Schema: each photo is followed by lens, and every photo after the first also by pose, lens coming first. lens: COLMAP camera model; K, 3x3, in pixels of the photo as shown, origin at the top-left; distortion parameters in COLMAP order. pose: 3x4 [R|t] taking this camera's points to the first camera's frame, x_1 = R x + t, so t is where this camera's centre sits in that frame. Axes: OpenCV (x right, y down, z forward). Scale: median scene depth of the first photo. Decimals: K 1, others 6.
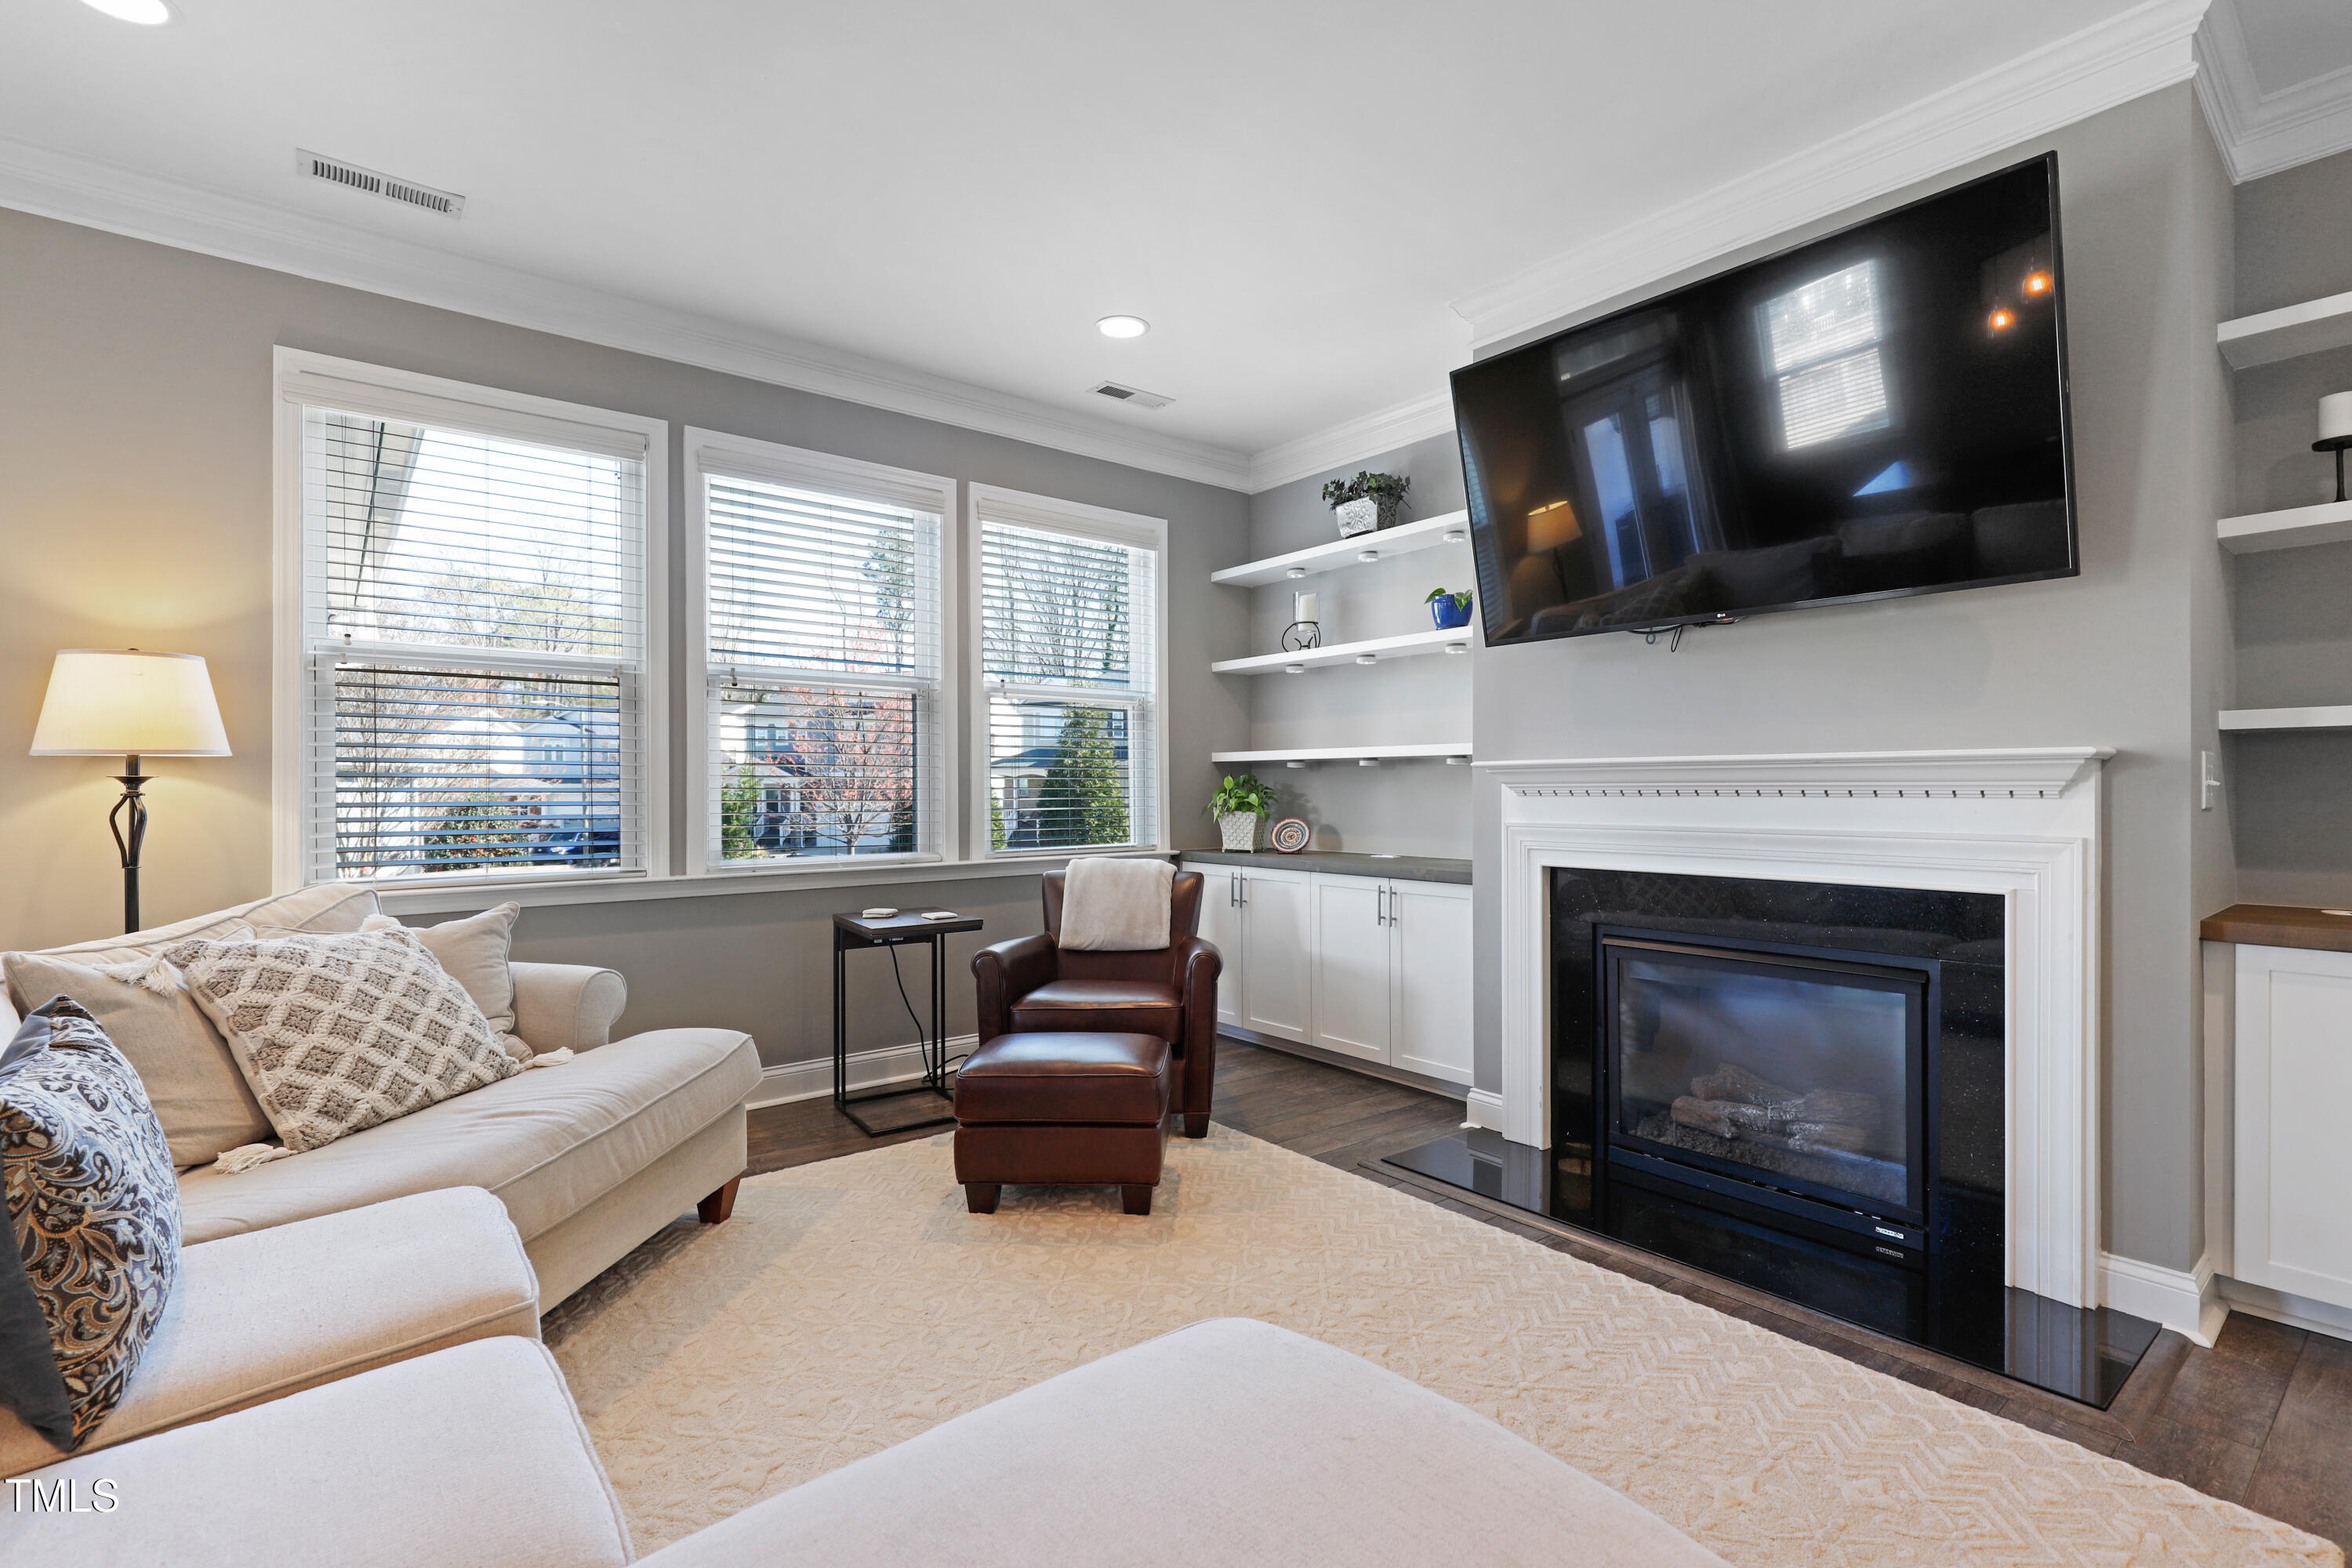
lens RADIAL K [[1072.8, 0, 1194.0], [0, 1072.8, 794.0], [0, 0, 1]] dist [0.002884, 0.000266]
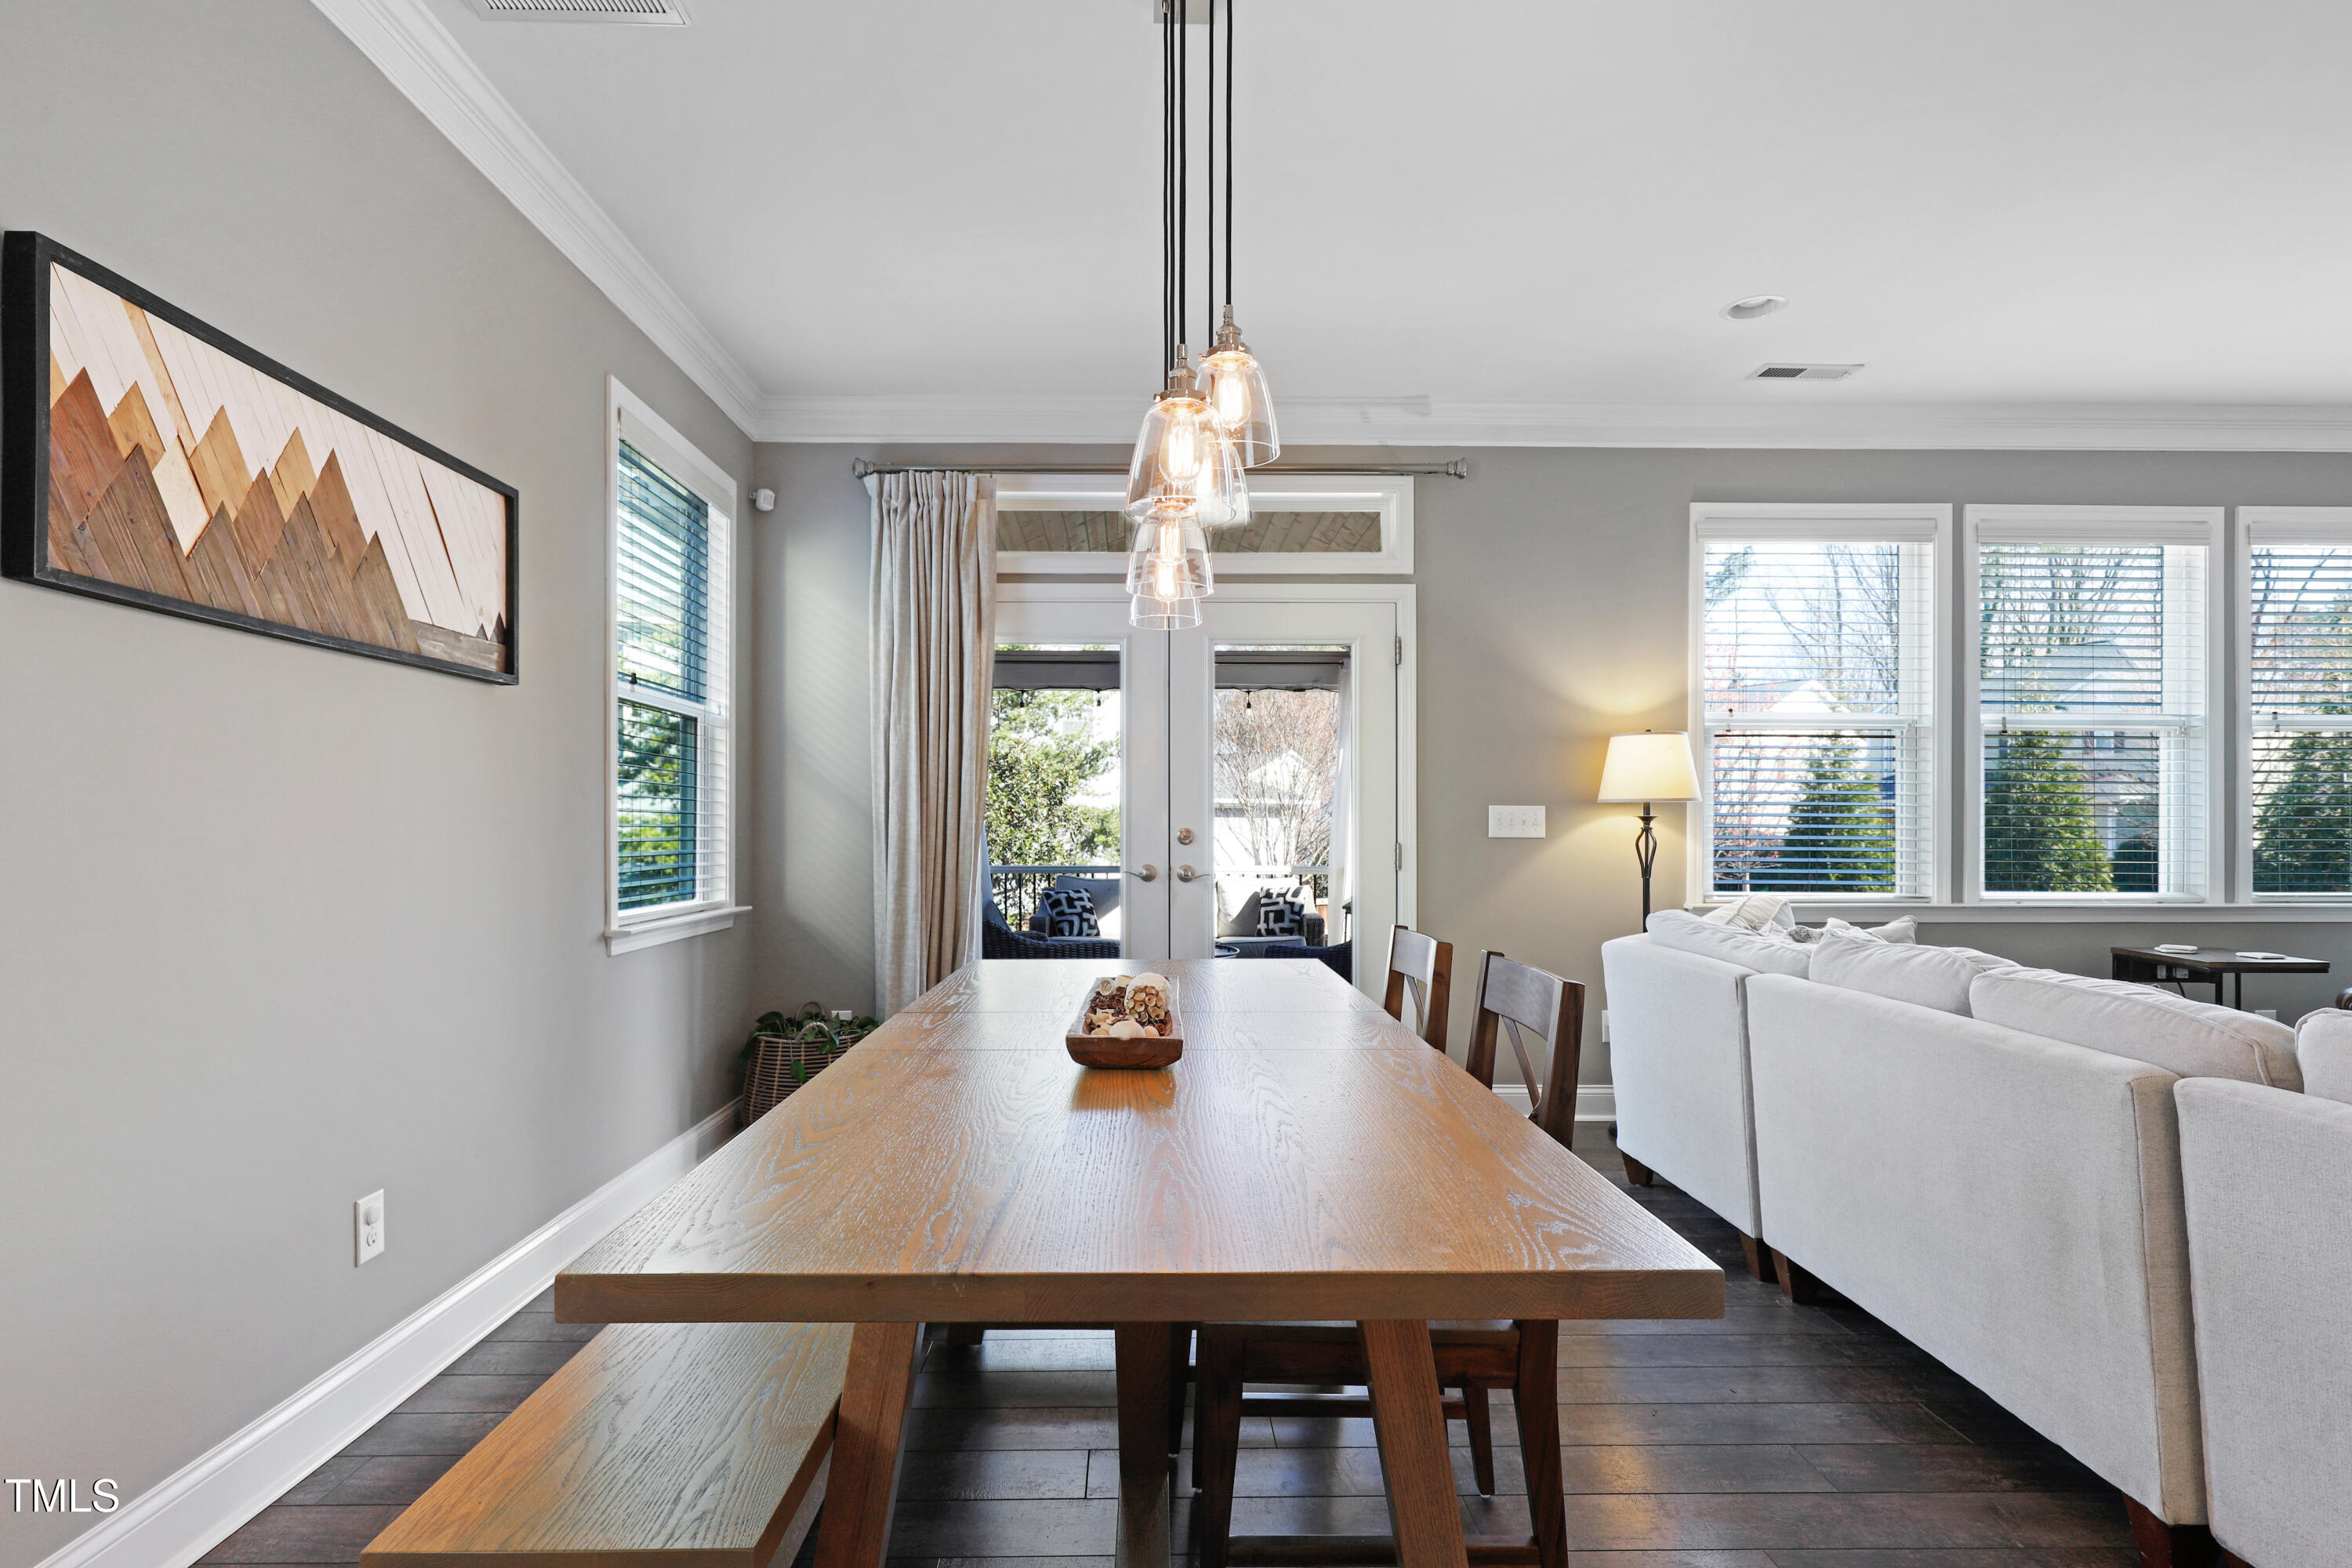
lens RADIAL K [[1184.0, 0, 1171.5], [0, 1184.0, 819.3], [0, 0, 1]] dist [0.001107, 0.000676]
pose [[0.787646, 0.001378, -0.616126, -0.395520], [-0.007750, 0.999941, -0.007671, 0.004513], [0.616079, 0.010817, 0.787610, -0.533622]]
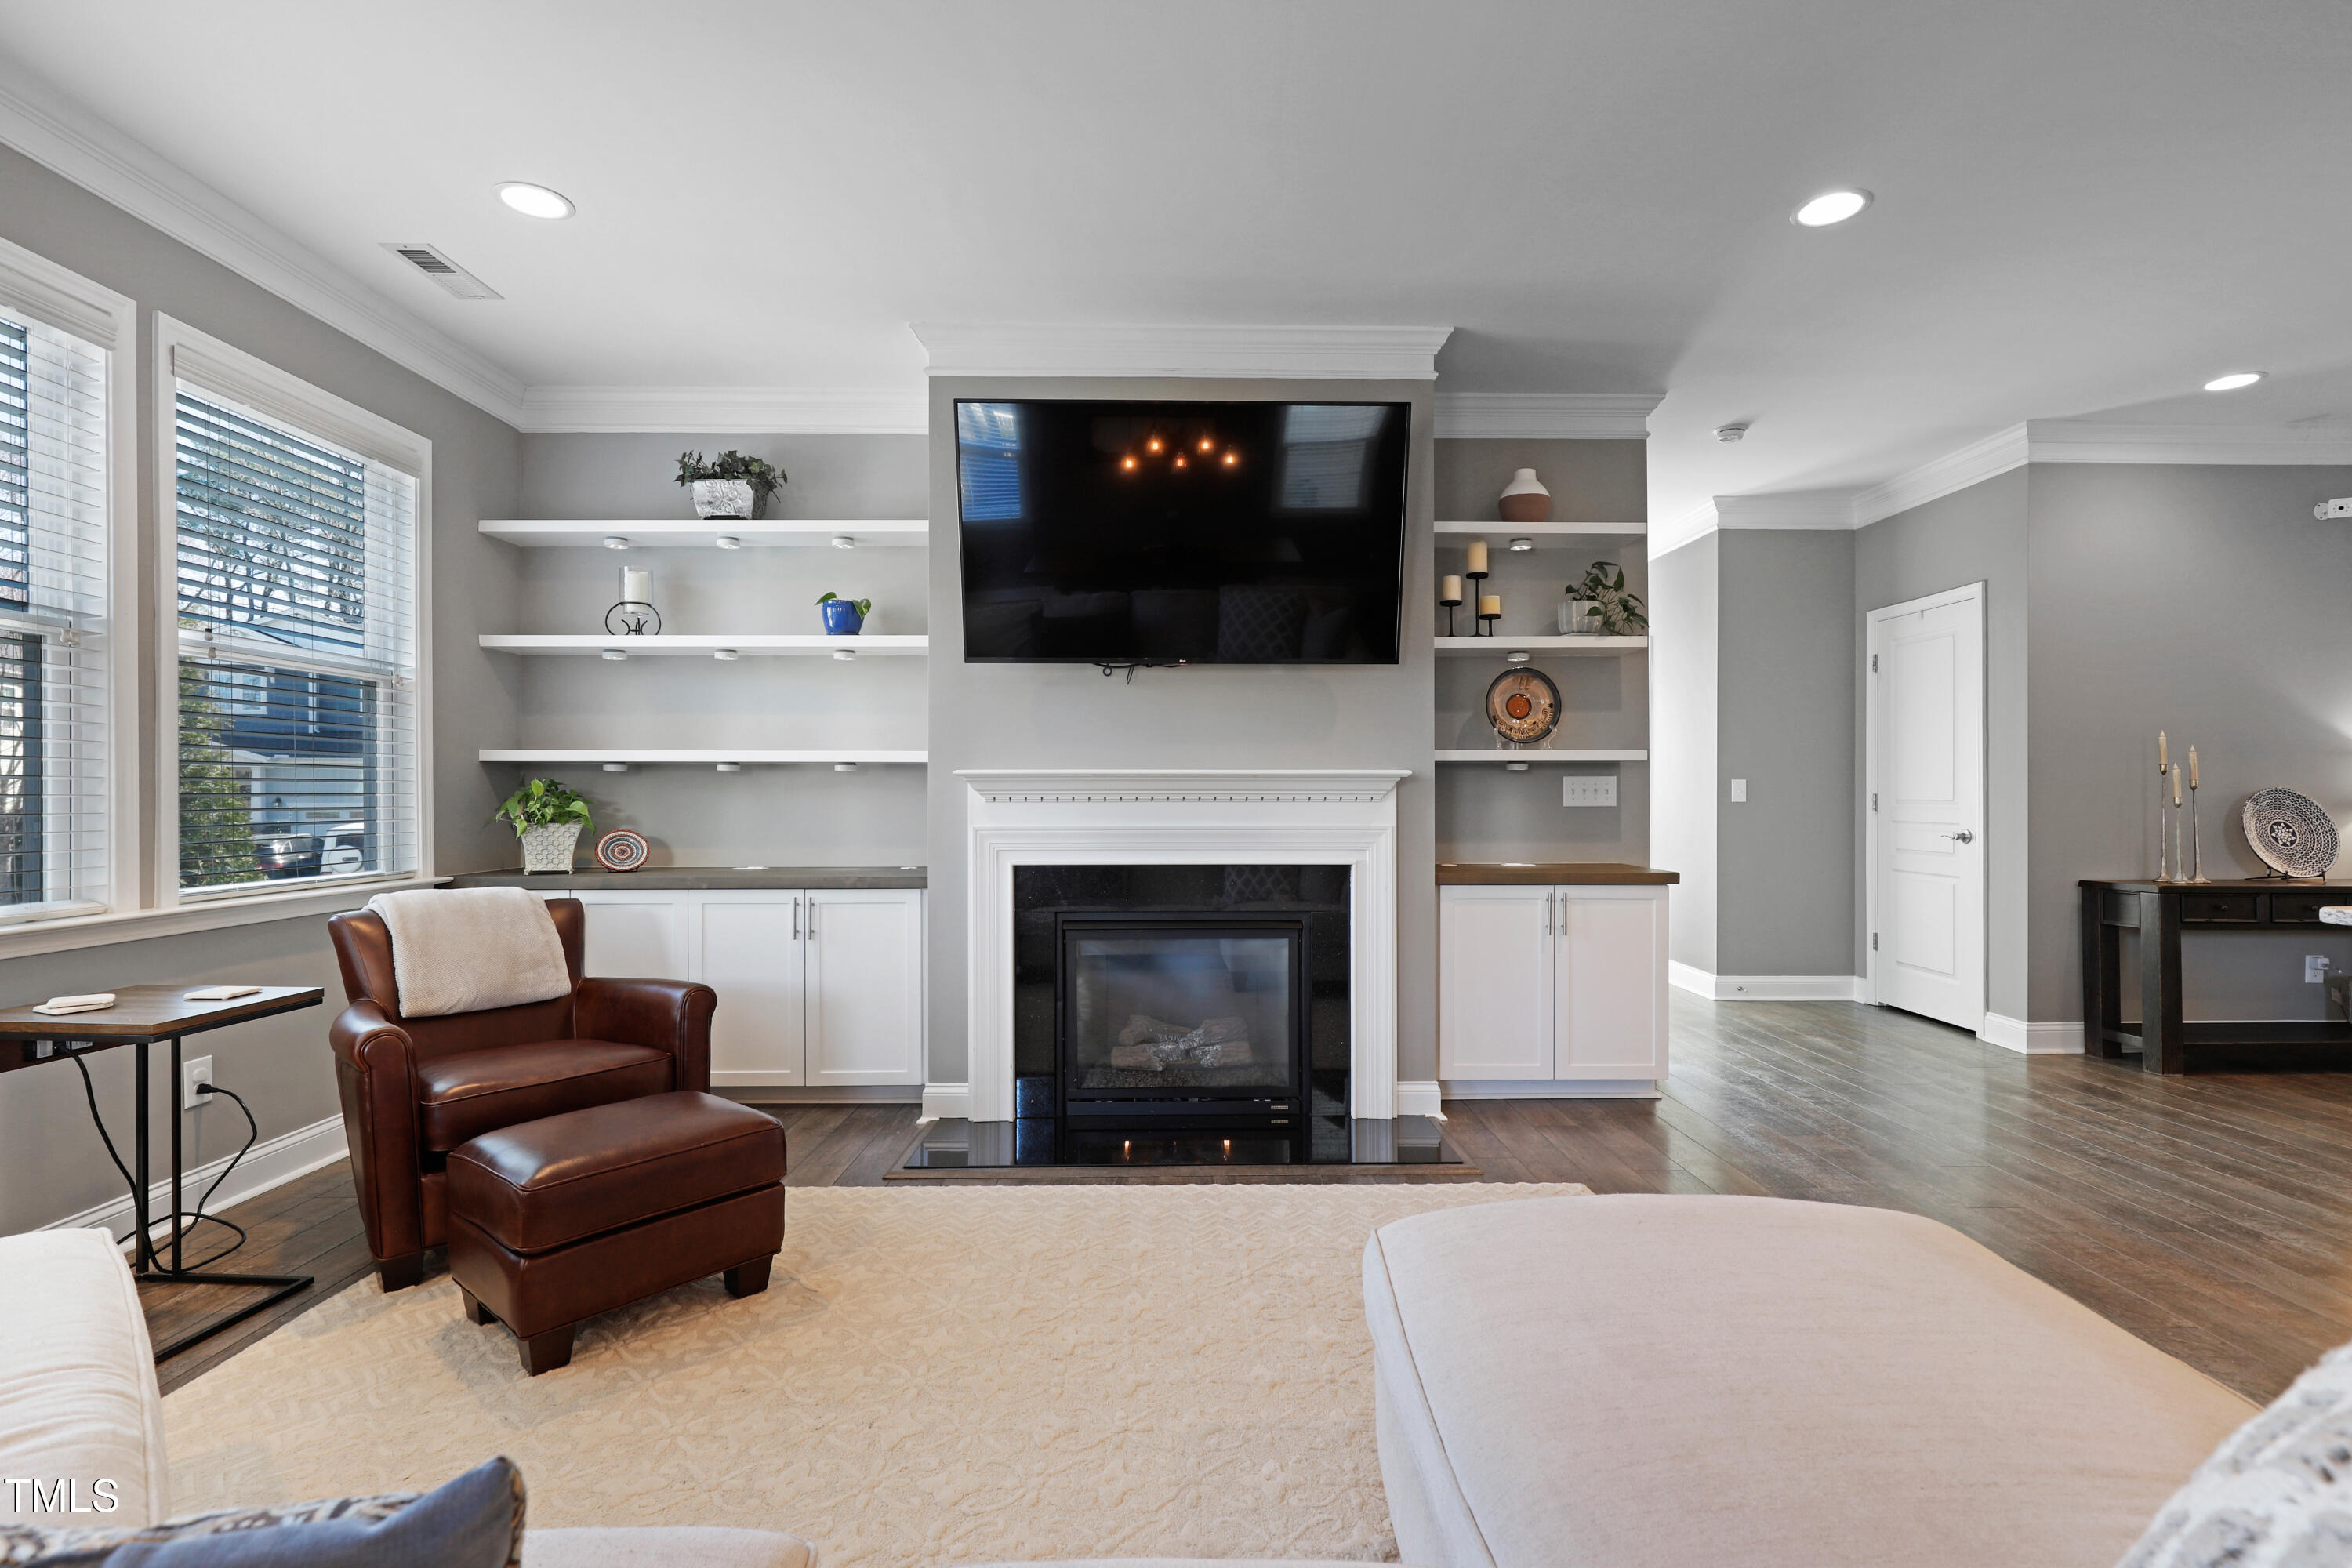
lens RADIAL K [[1072.8, 0, 1194.0], [0, 1072.8, 794.0], [0, 0, 1]] dist [0.002884, 0.000266]
pose [[0.616668, 0.003396, 0.787216, -0.427752], [0.003474, 0.999969, -0.007034, 0.001951], [-0.787215, 0.007072, 0.616638, 0.165107]]
